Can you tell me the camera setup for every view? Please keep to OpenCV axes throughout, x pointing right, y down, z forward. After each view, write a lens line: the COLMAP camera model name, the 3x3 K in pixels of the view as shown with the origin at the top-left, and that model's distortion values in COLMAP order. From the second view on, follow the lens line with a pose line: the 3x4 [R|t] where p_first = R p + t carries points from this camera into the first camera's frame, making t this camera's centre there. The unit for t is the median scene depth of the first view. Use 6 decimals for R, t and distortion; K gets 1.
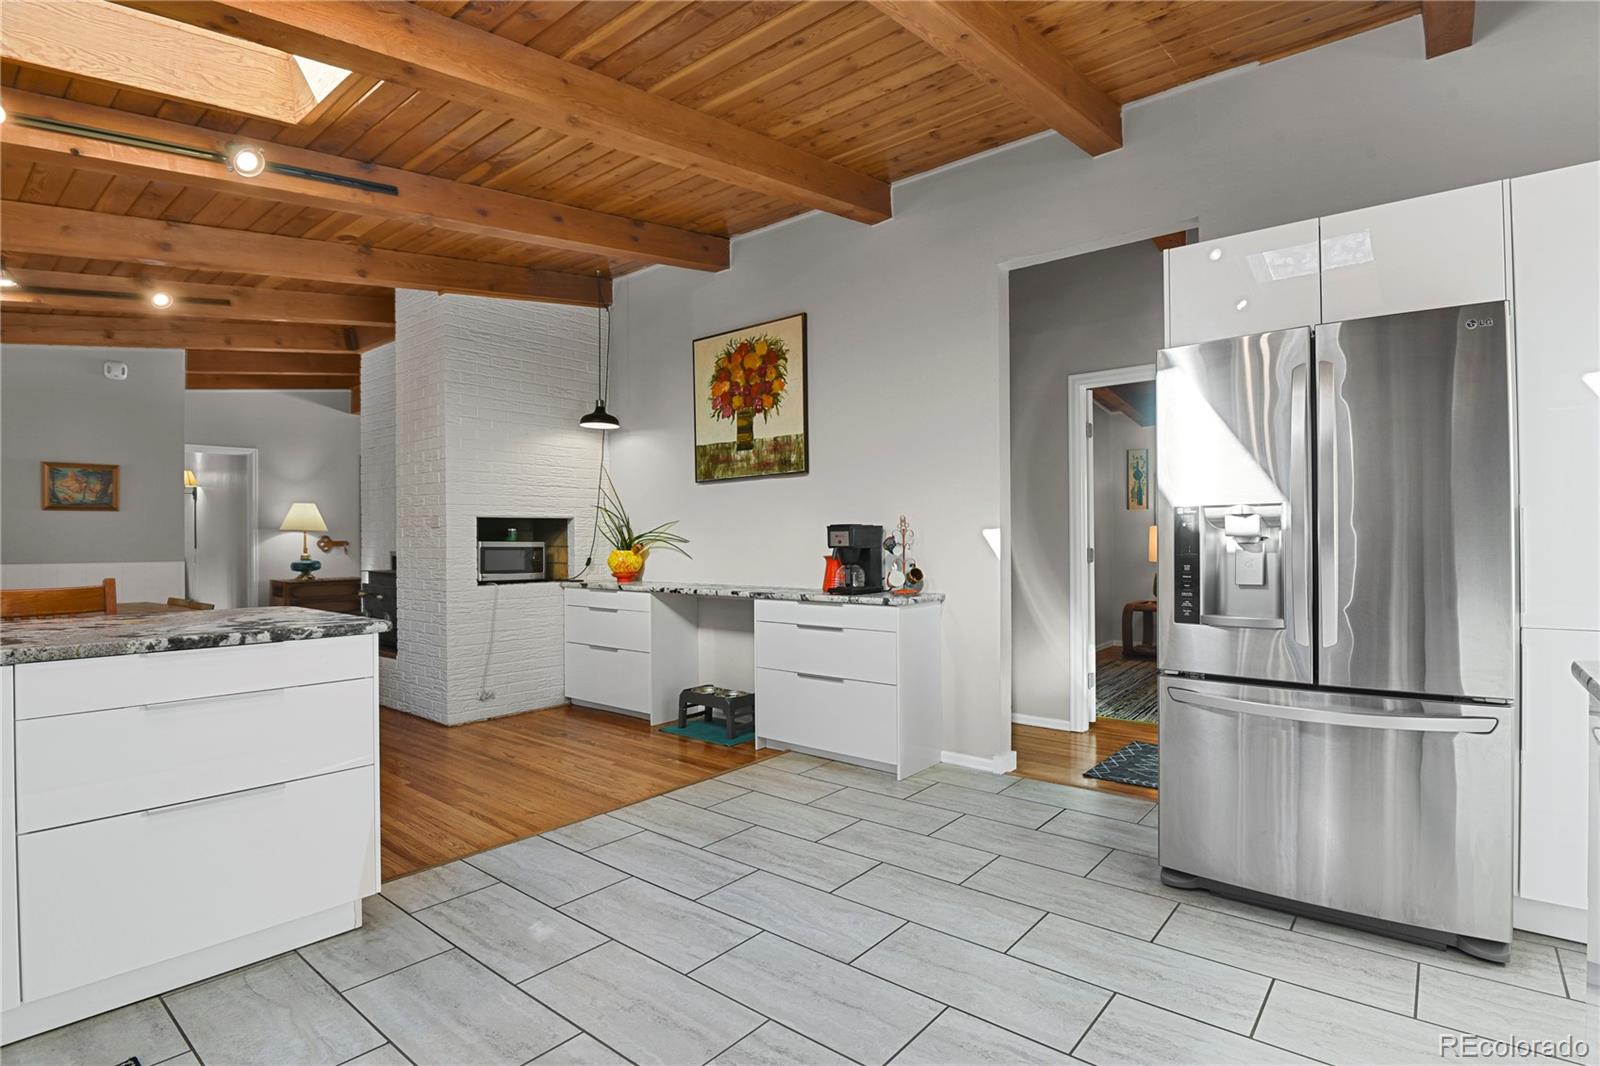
lens RADIAL K [[783.0, 0, 814.9], [0, 783.0, 536.5], [0, 0, 1]] dist [-0.019533, -0.006355]
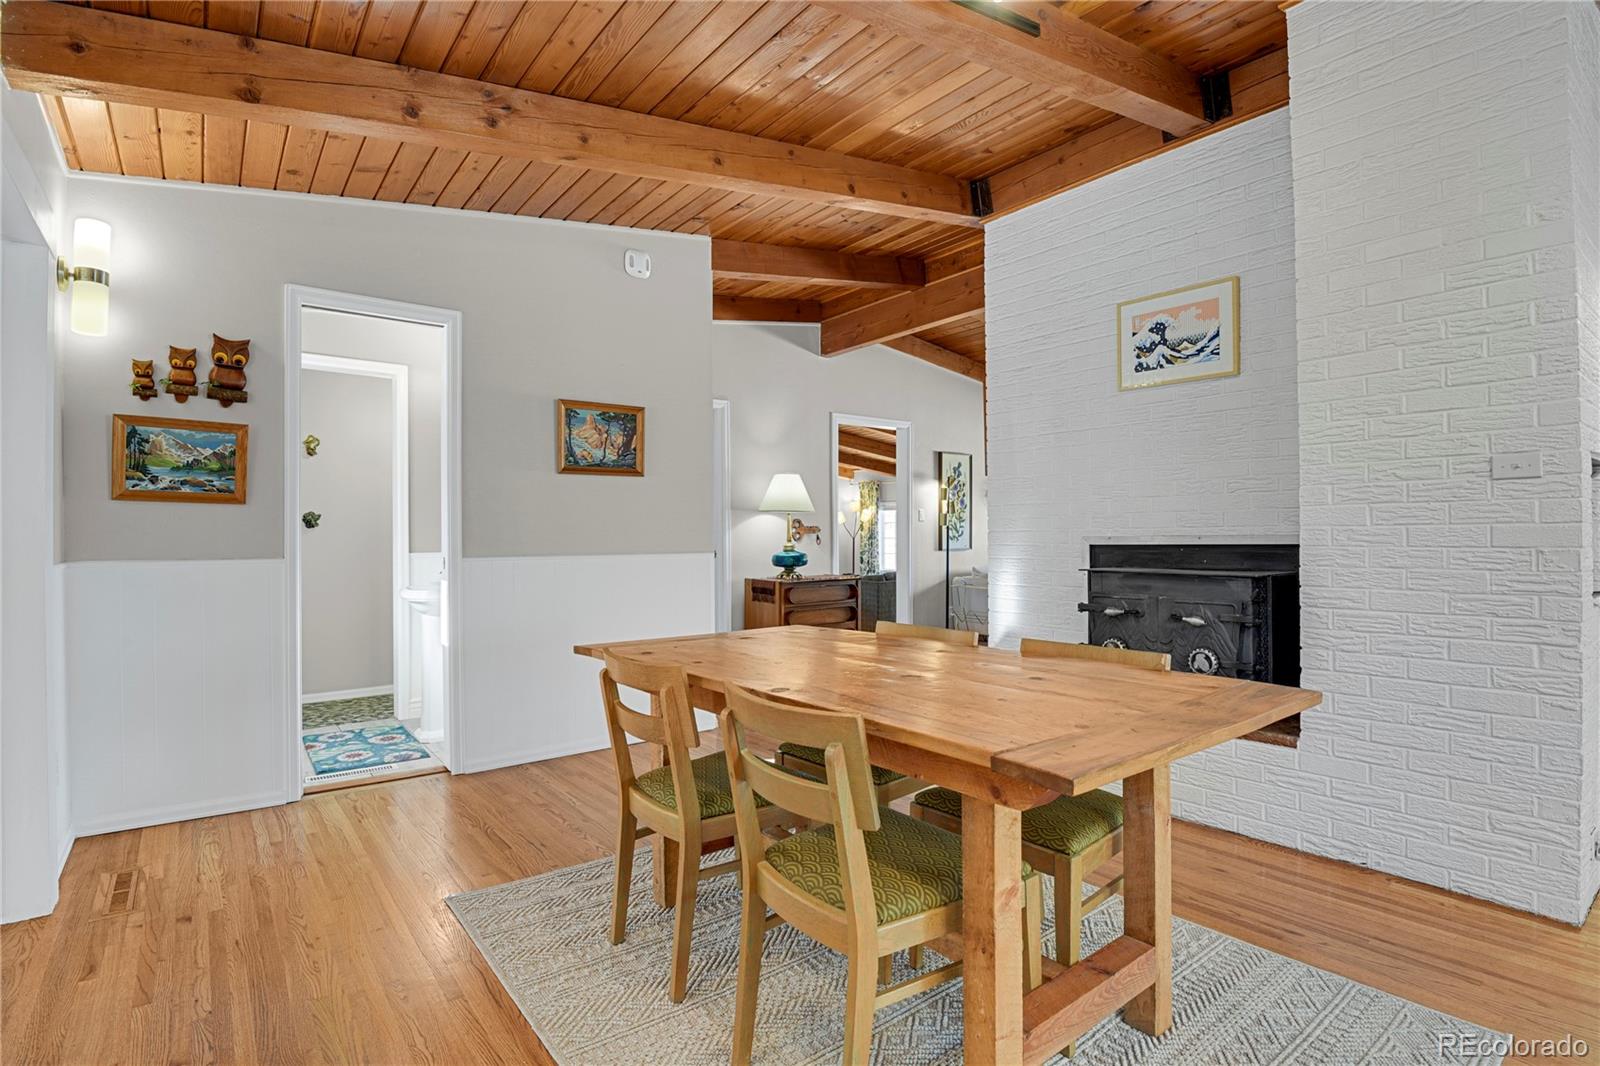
lens RADIAL K [[775.2, 0, 800.0], [0, 775.2, 533.0], [0, 0, 1]] dist [-0.020479, -0.006542]
pose [[0.974798, -0.002270, -0.223076, -0.838580], [0.003006, 0.999991, 0.002960, 0.018451], [0.223067, -0.003556, 0.974797, 0.508667]]
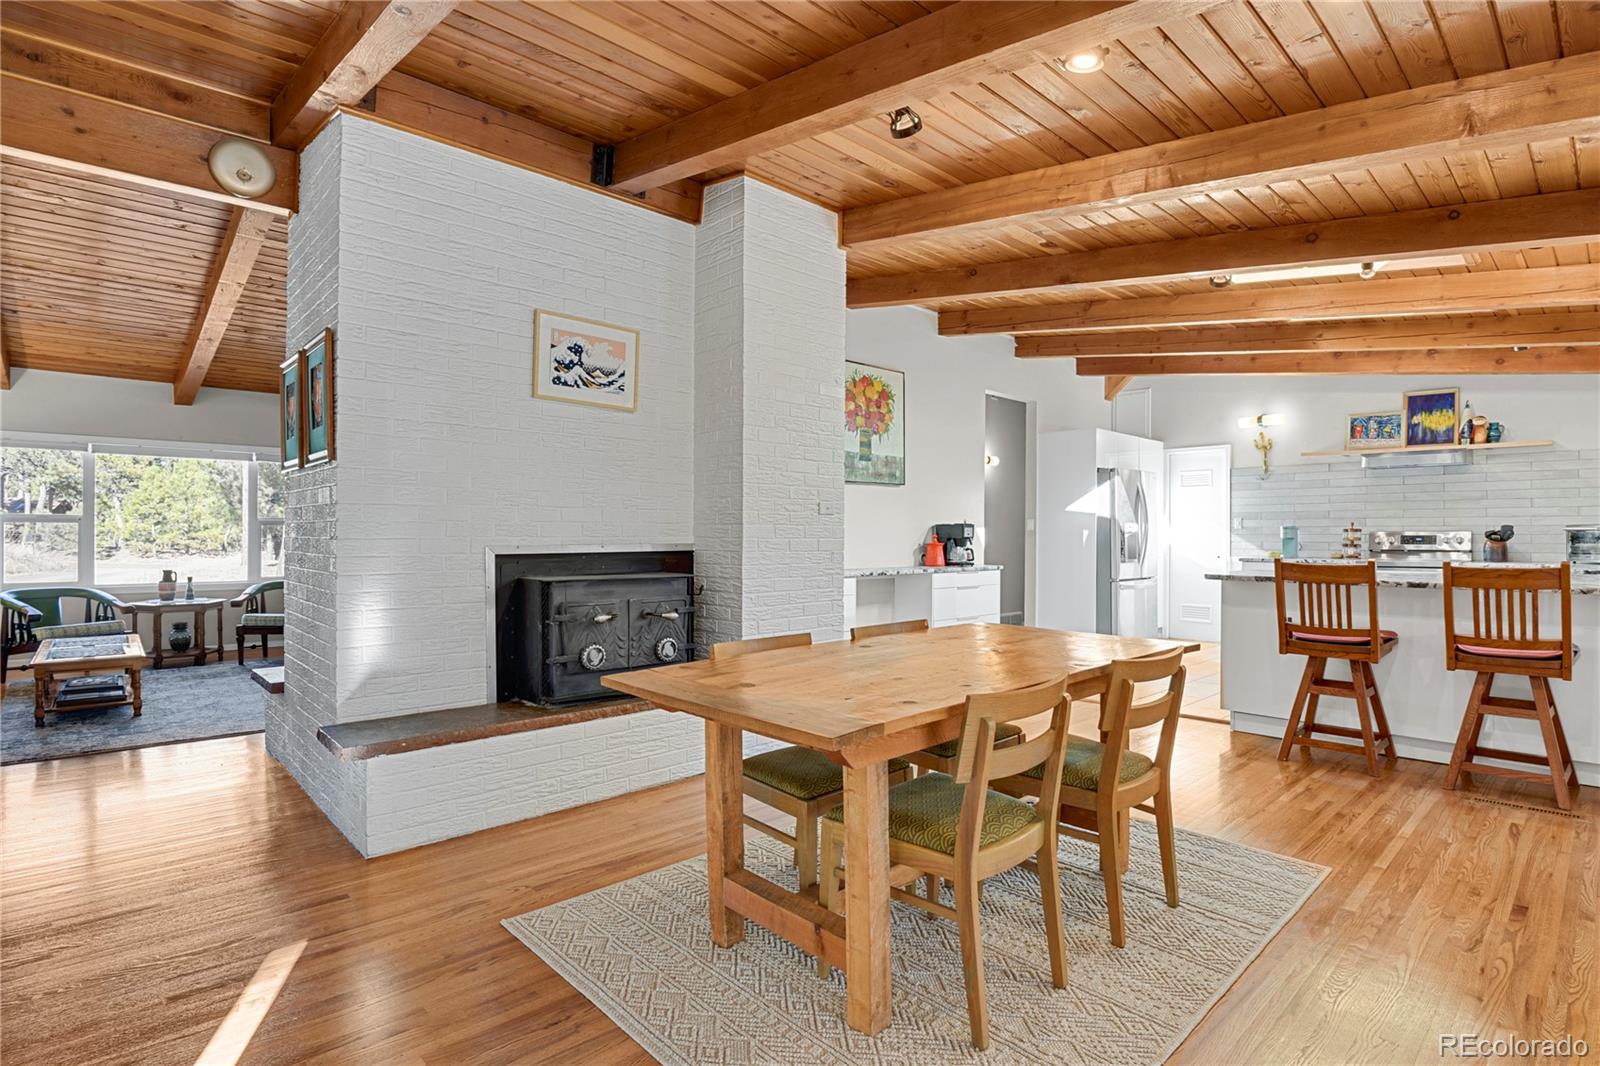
lens RADIAL K [[792.6, 0, 811.8], [0, 792.6, 533.9], [0, 0, 1]] dist [-0.019122, -0.008026]
pose [[0.132676, 0.006487, 0.991138, -1.416372], [-0.009491, 0.999941, -0.005274, 0.015503], [-0.991114, -0.008707, 0.132730, 0.946200]]
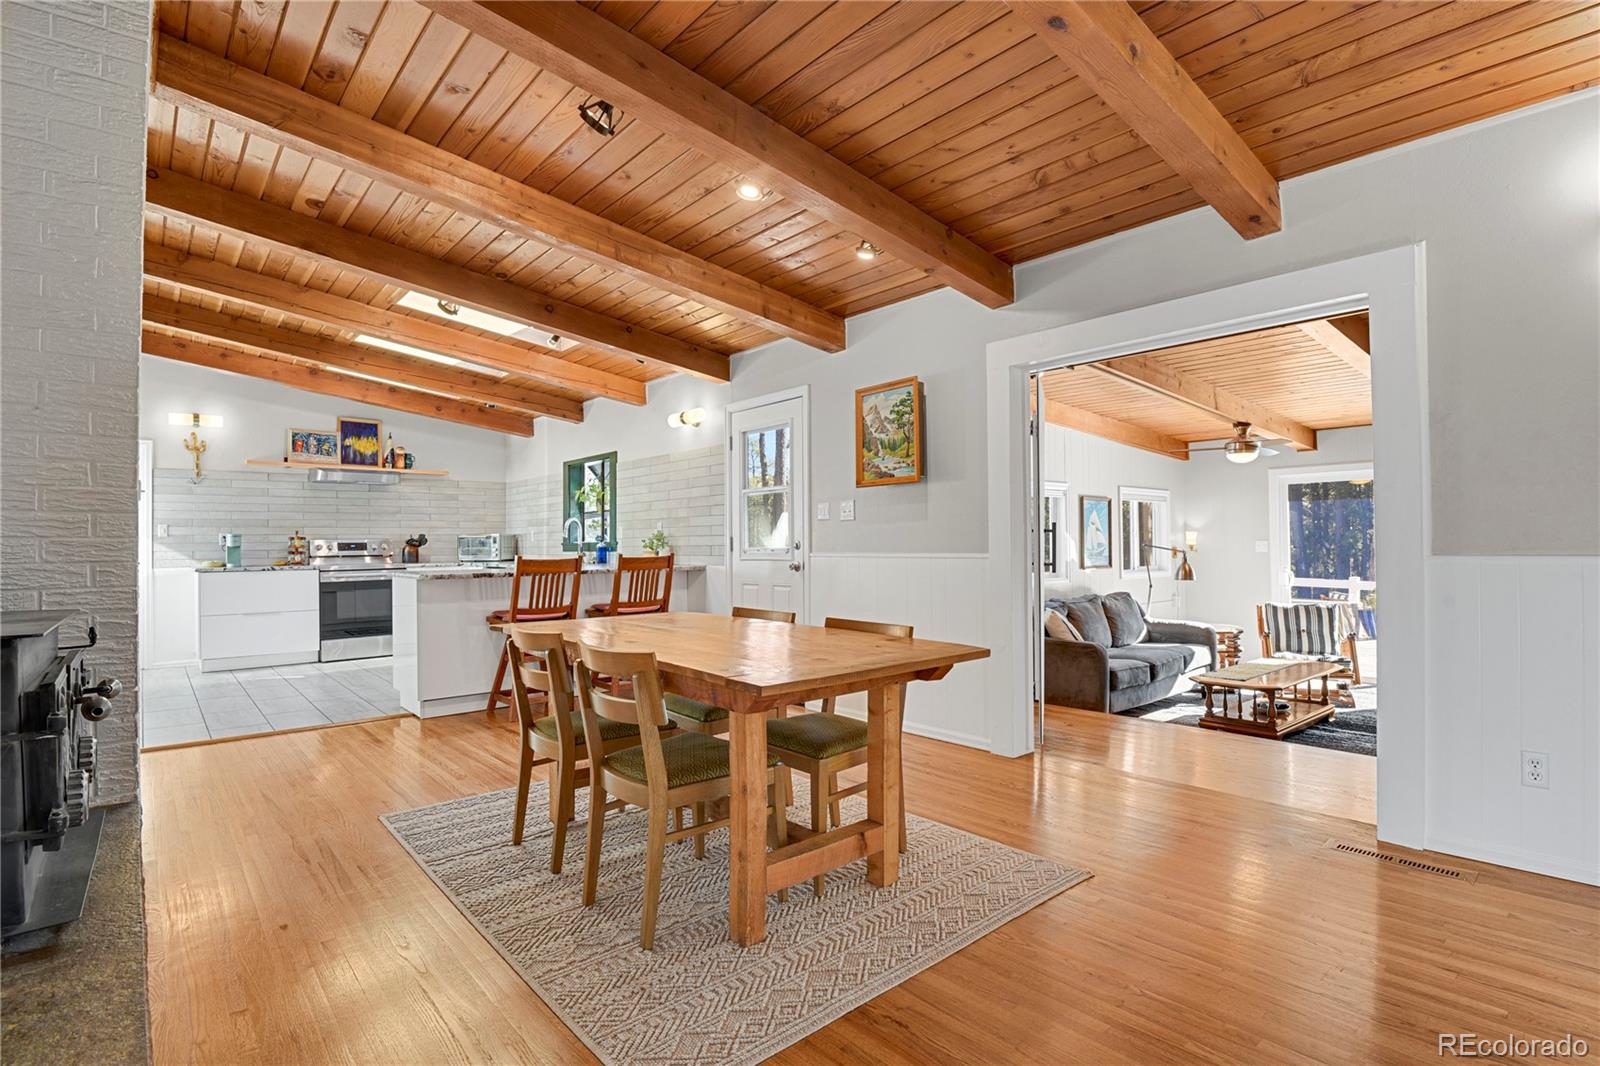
lens RADIAL K [[785.6, 0, 806.9], [0, 785.6, 536.5], [0, 0, 1]] dist [-0.015550, -0.008658]
pose [[-0.984108, 0.017215, 0.176736, -1.074134], [0.014376, 0.999746, -0.017328, 0.029450], [-0.176990, -0.014512, -0.984106, 1.506863]]
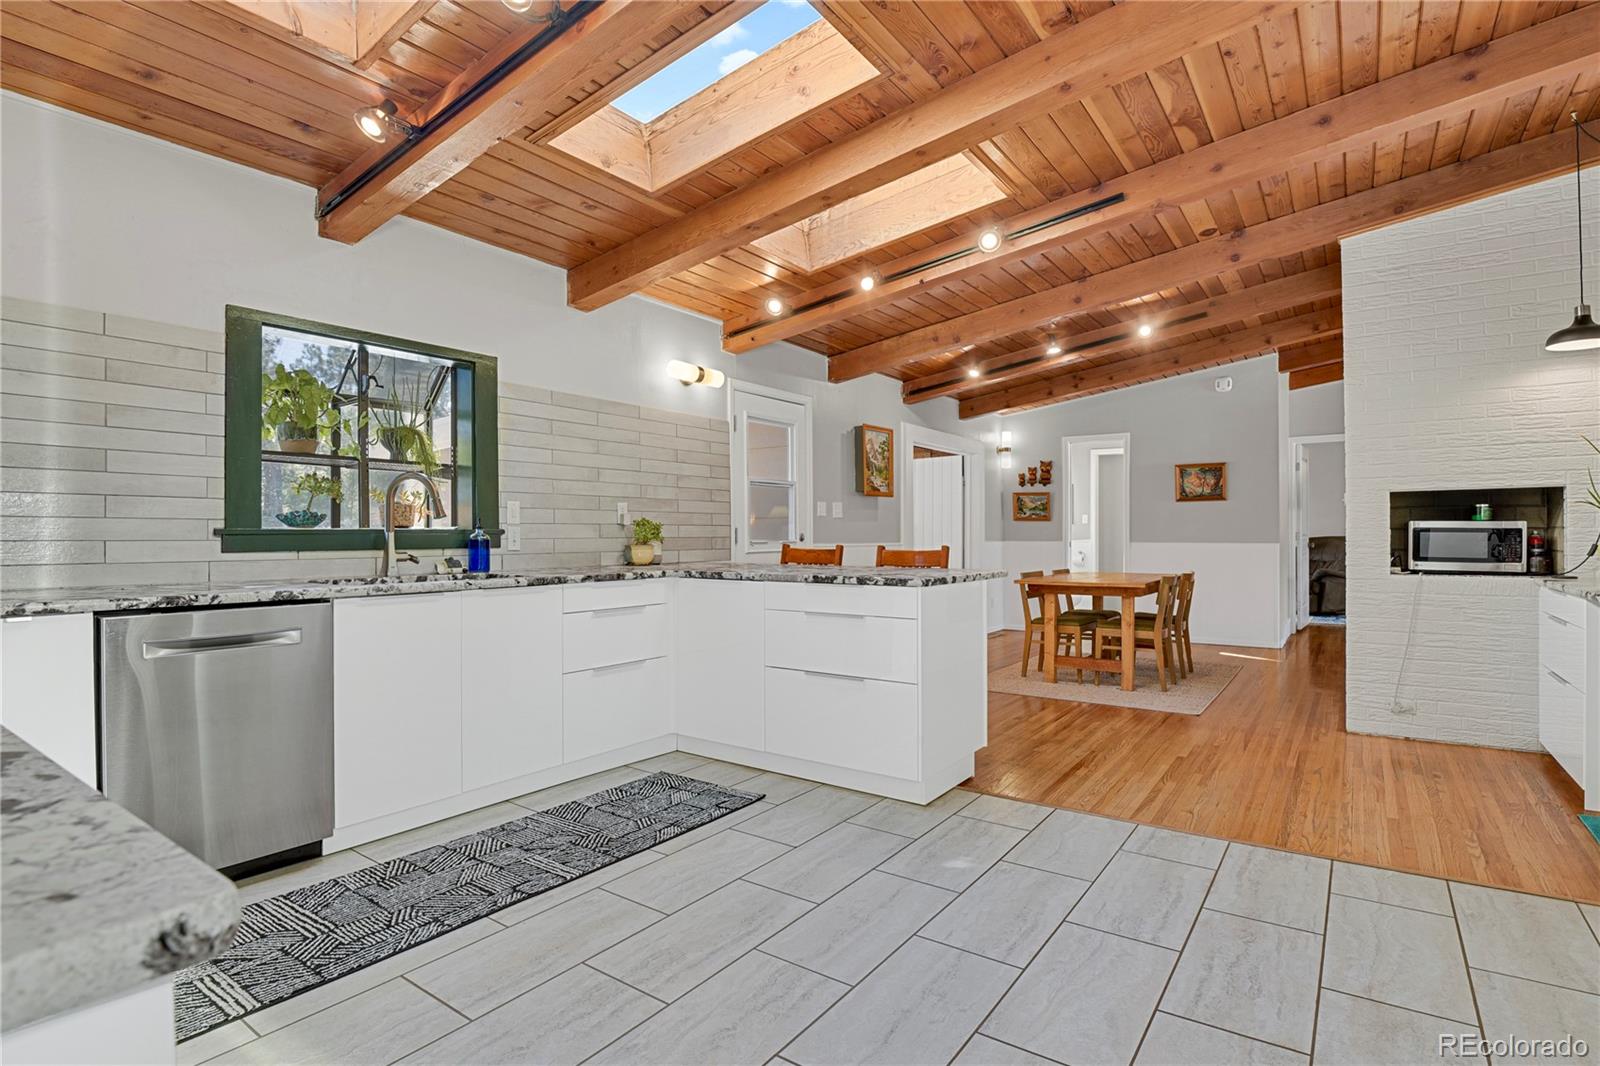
lens RADIAL K [[792.6, 0, 811.8], [0, 792.6, 533.9], [0, 0, 1]] dist [-0.019122, -0.008026]
pose [[0.070971, 0.003556, -0.997472, 0.377749], [0.008392, 0.999956, 0.004162, 0.012353], [0.997443, -0.008666, 0.070938, 0.348014]]
